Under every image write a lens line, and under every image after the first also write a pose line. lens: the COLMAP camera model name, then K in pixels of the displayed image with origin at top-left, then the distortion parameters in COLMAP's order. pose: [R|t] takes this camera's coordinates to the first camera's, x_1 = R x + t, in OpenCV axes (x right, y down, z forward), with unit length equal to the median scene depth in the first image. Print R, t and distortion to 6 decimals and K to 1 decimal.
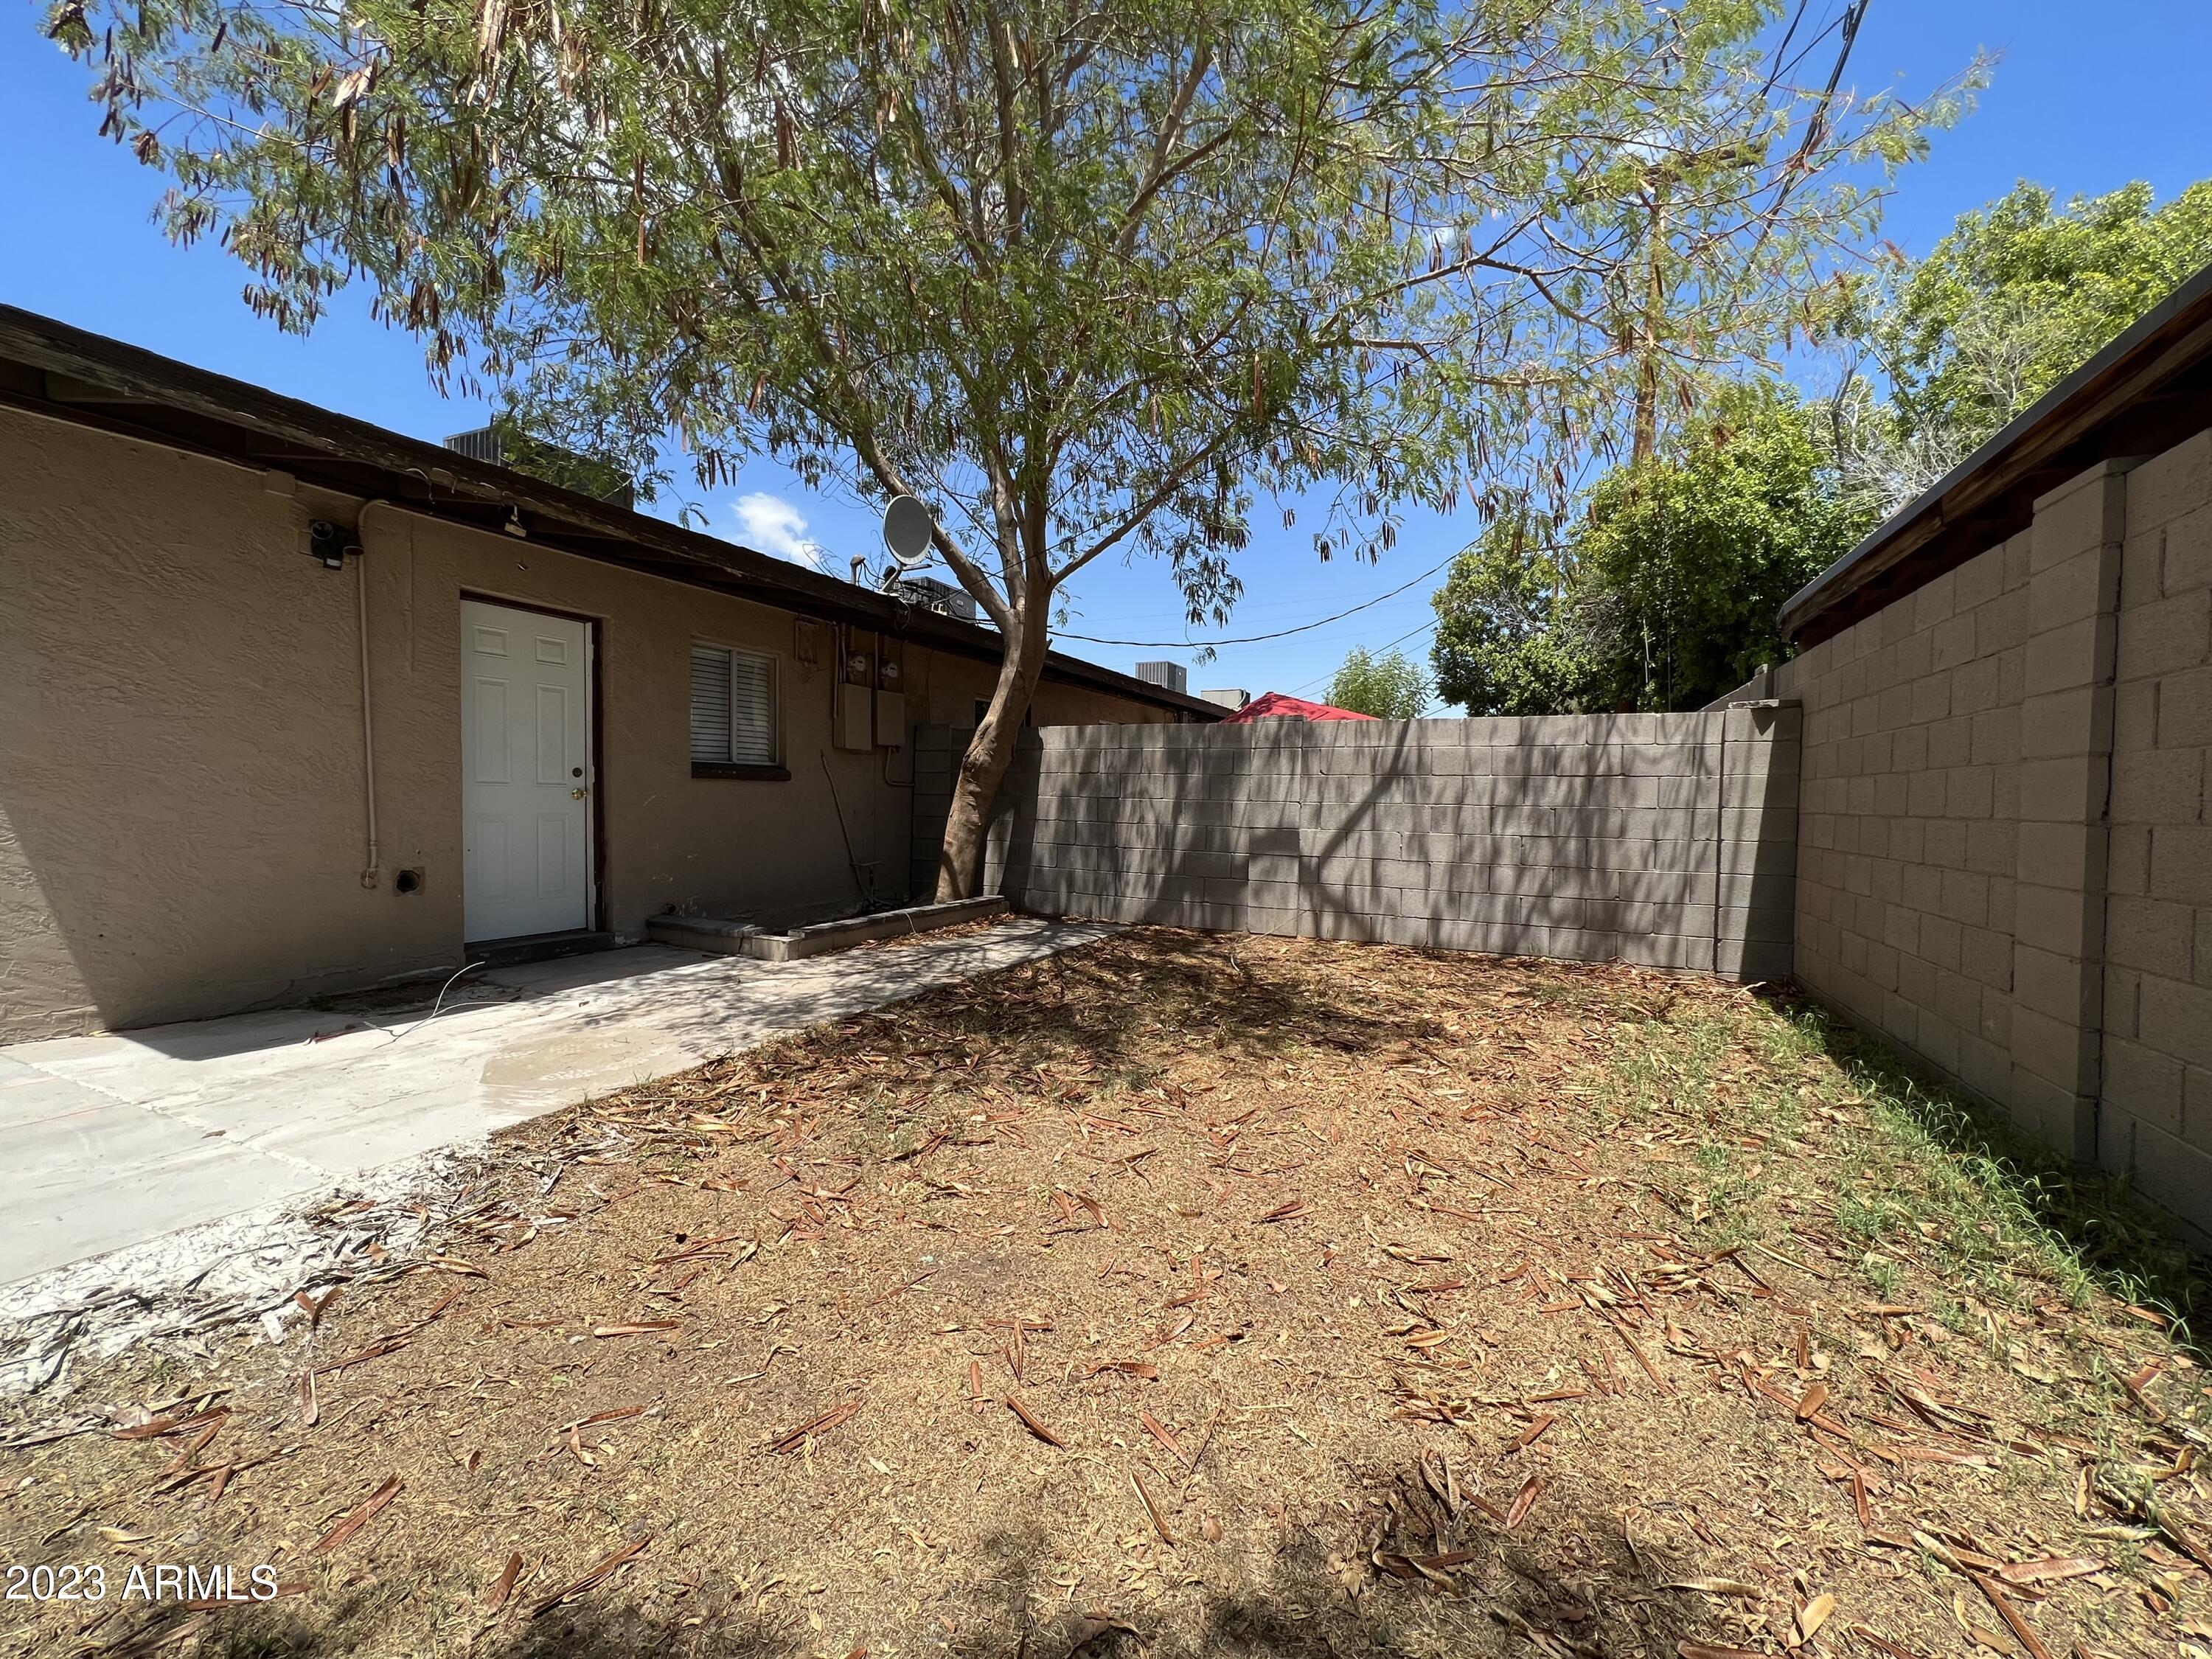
lens RADIAL K [[884.5, 0, 1114.8], [0, 884.5, 828.8], [0, 0, 1]] dist [-0.003769, 0.001341]
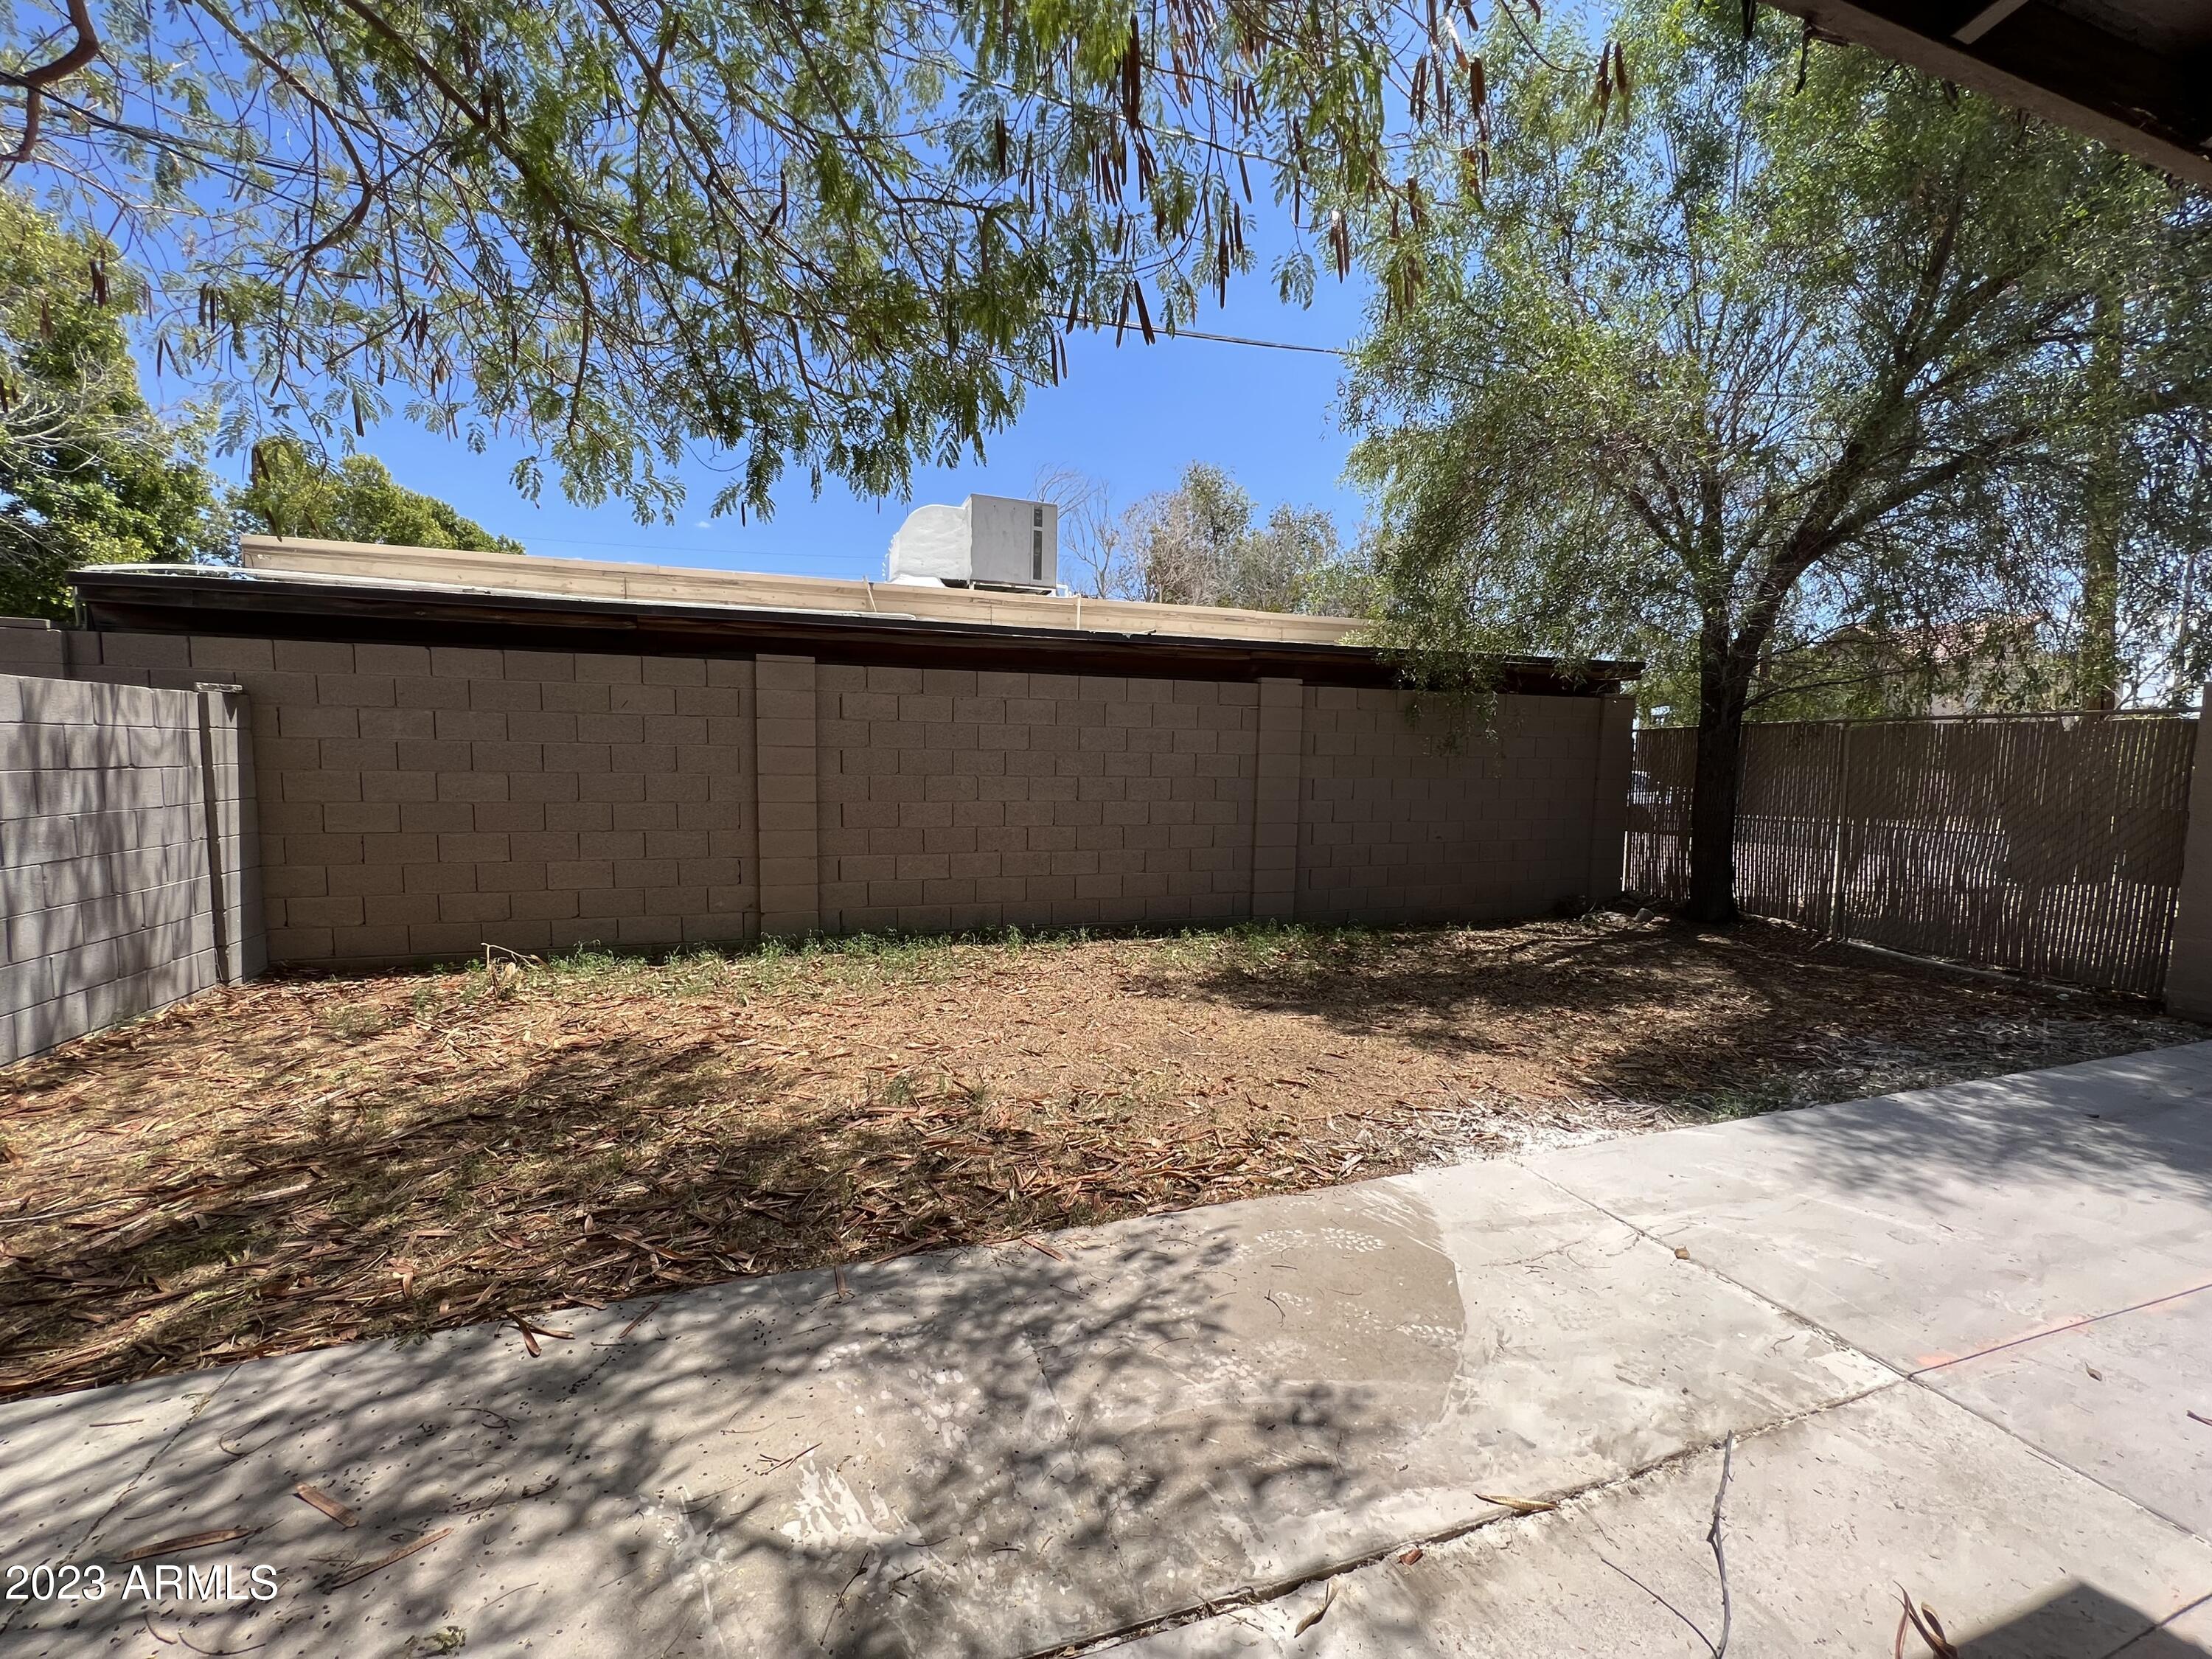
lens RADIAL K [[884.5, 0, 1106.0], [0, 884.5, 825.4], [0, 0, 1]] dist [-0.003769, 0.001341]
pose [[-0.703943, -0.088569, 0.704713, -0.543235], [0.006651, 0.991329, 0.131234, -0.106654], [-0.710225, 0.097068, -0.697250, 0.921194]]
